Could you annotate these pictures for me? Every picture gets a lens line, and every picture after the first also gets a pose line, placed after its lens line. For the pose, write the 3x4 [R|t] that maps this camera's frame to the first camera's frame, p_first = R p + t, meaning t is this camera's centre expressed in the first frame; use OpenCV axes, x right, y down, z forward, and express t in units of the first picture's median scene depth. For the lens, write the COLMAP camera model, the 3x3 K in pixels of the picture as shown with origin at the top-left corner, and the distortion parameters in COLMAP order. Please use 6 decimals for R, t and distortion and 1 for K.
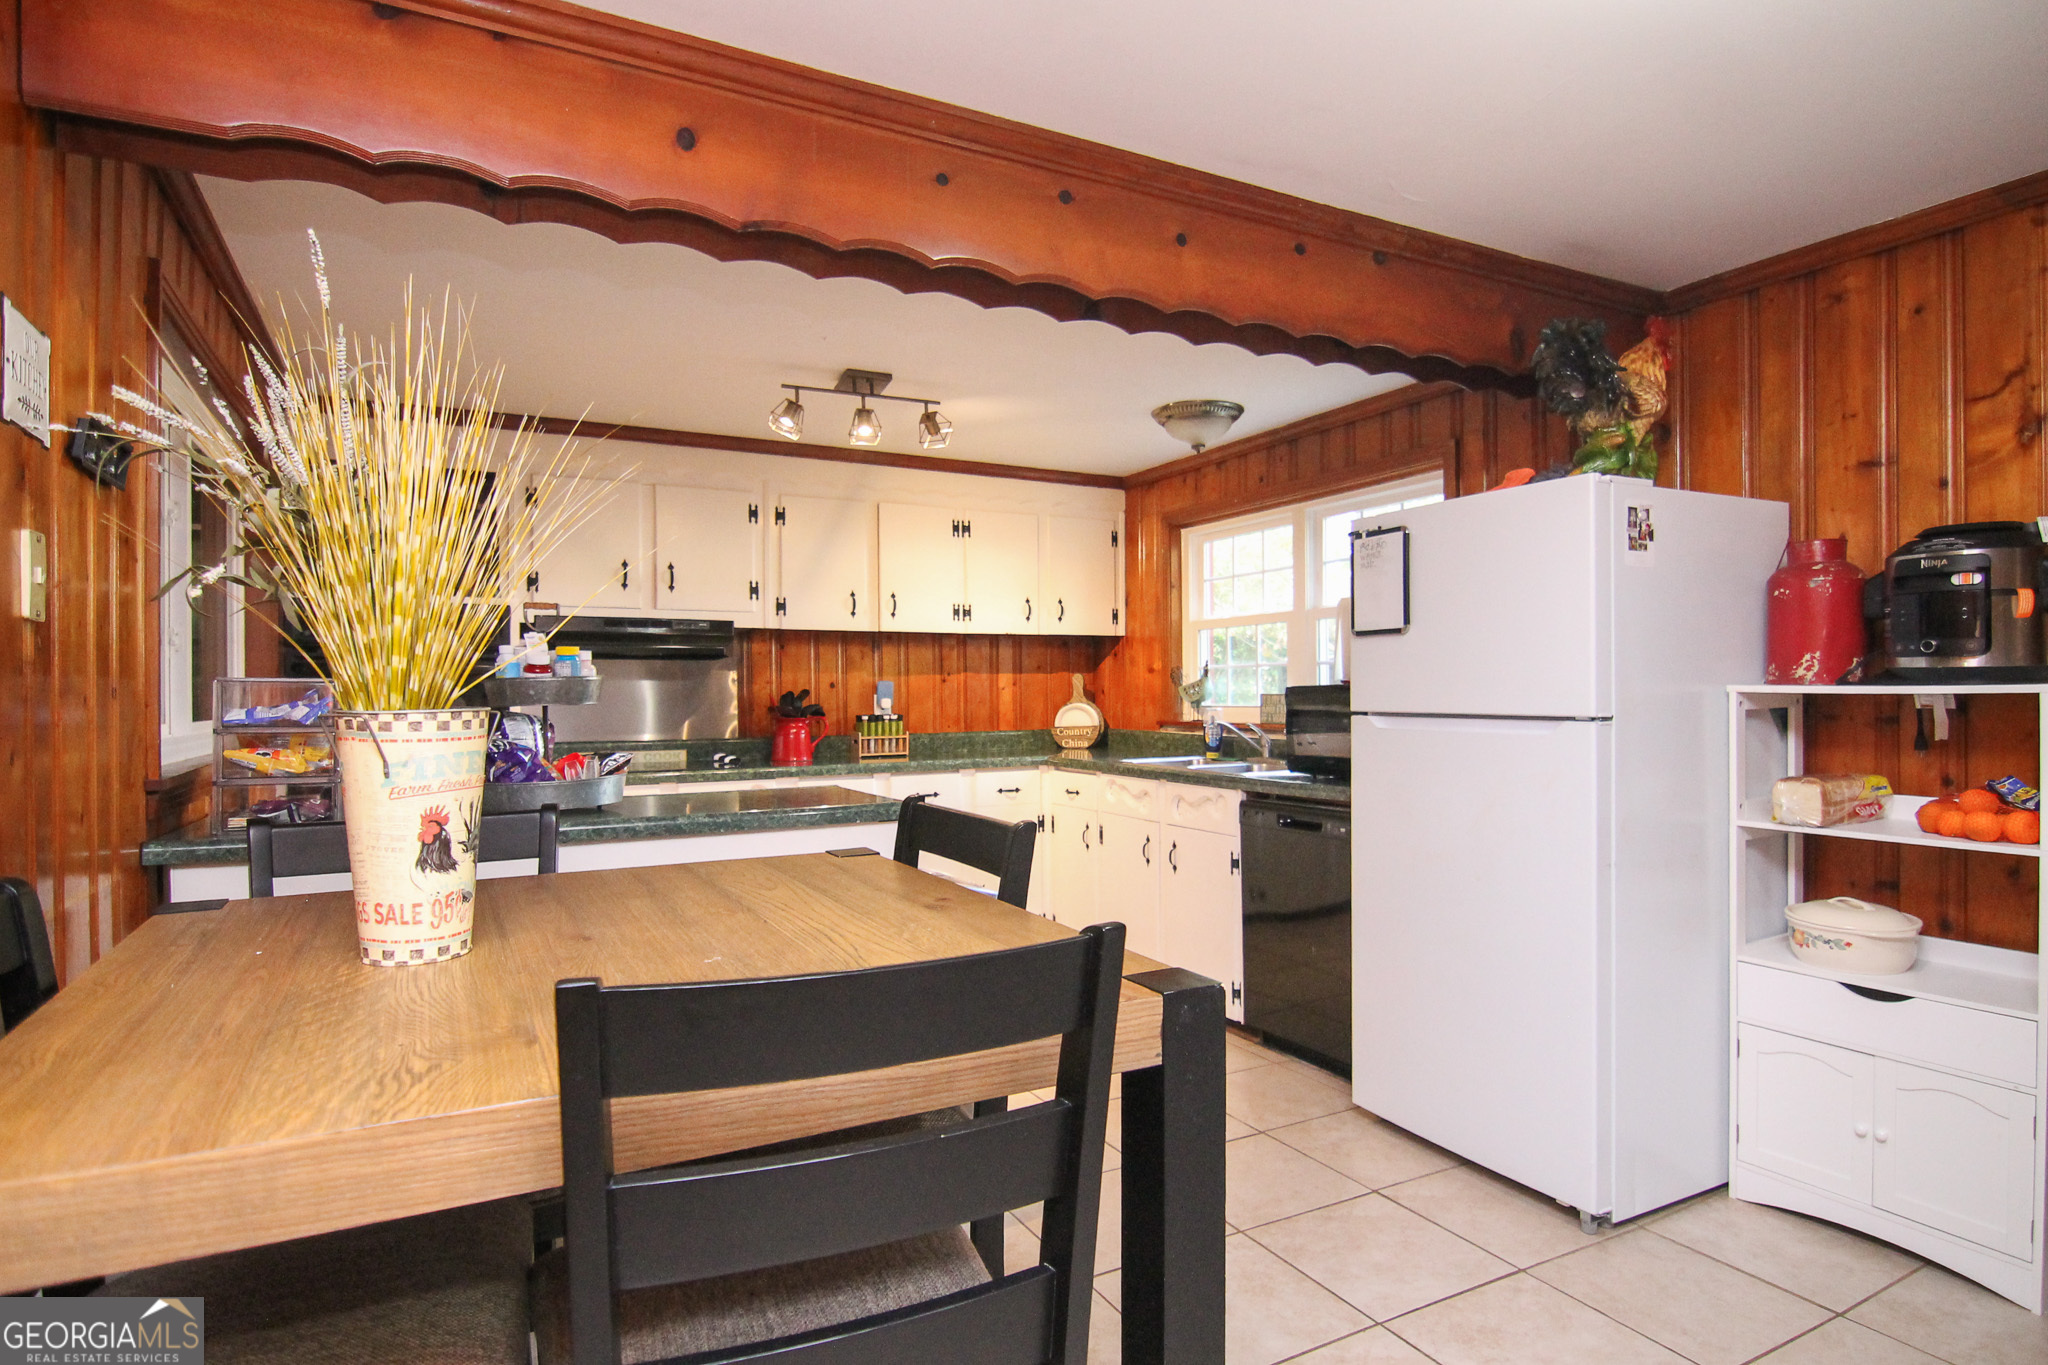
lens RADIAL K [[1077.6, 0, 1024.8], [0, 1077.6, 686.1], [0, 0, 1]] dist [-0.016710, -0.003759]
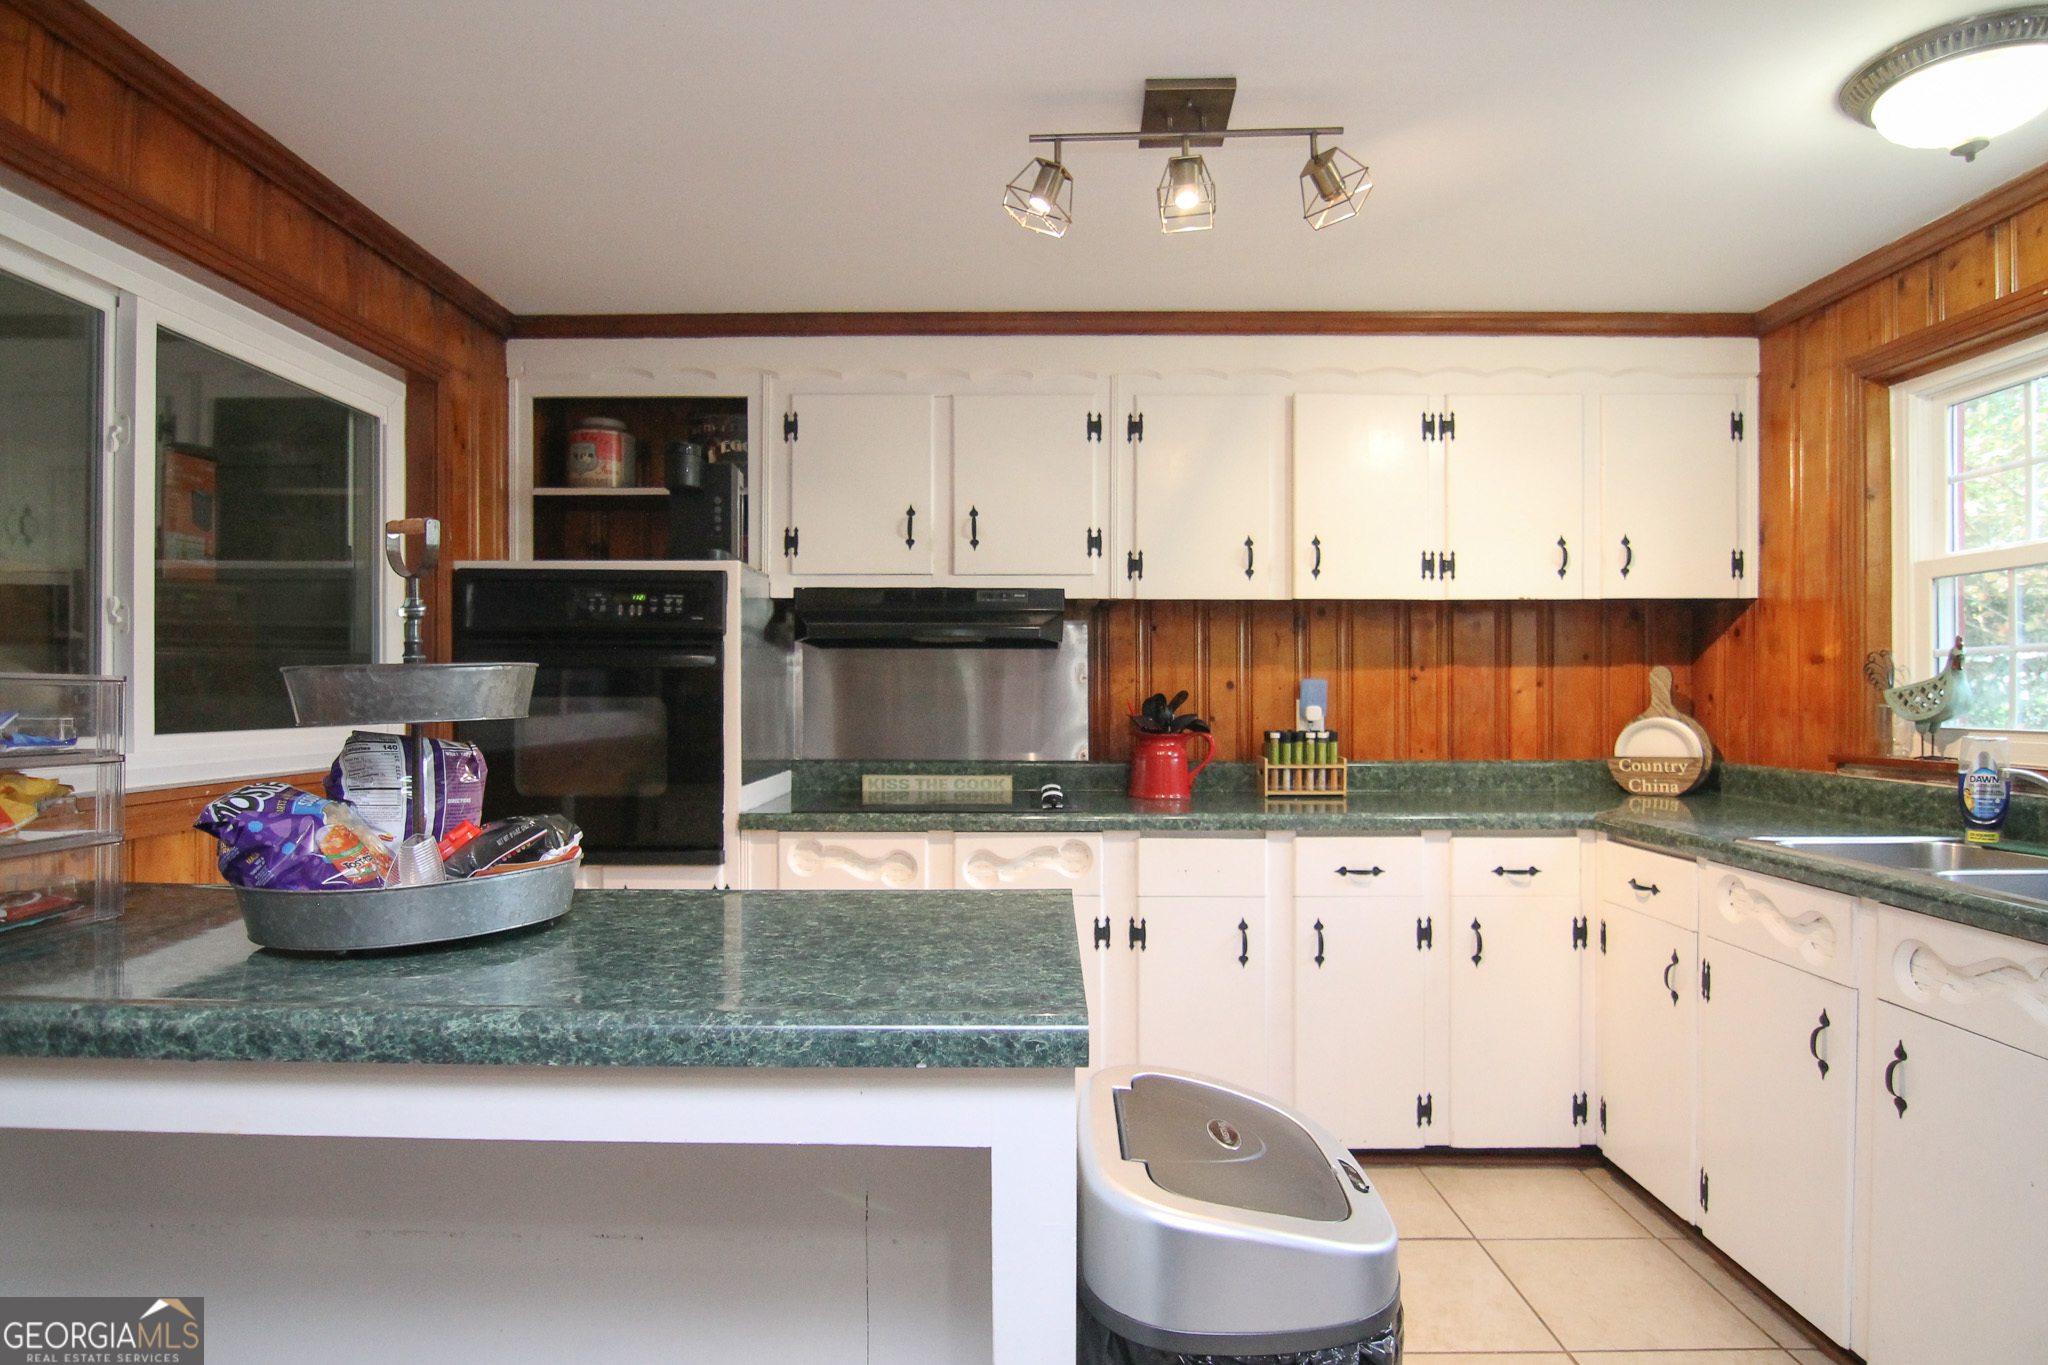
lens RADIAL K [[1077.6, 0, 1009.7], [0, 1077.6, 697.4], [0, 0, 1]] dist [-0.016710, -0.003759]
pose [[0.876248, 0.008835, -0.481779, 0.021535], [-0.003582, 0.999924, 0.011821, -0.000573], [0.481847, -0.008632, 0.876213, 0.352030]]
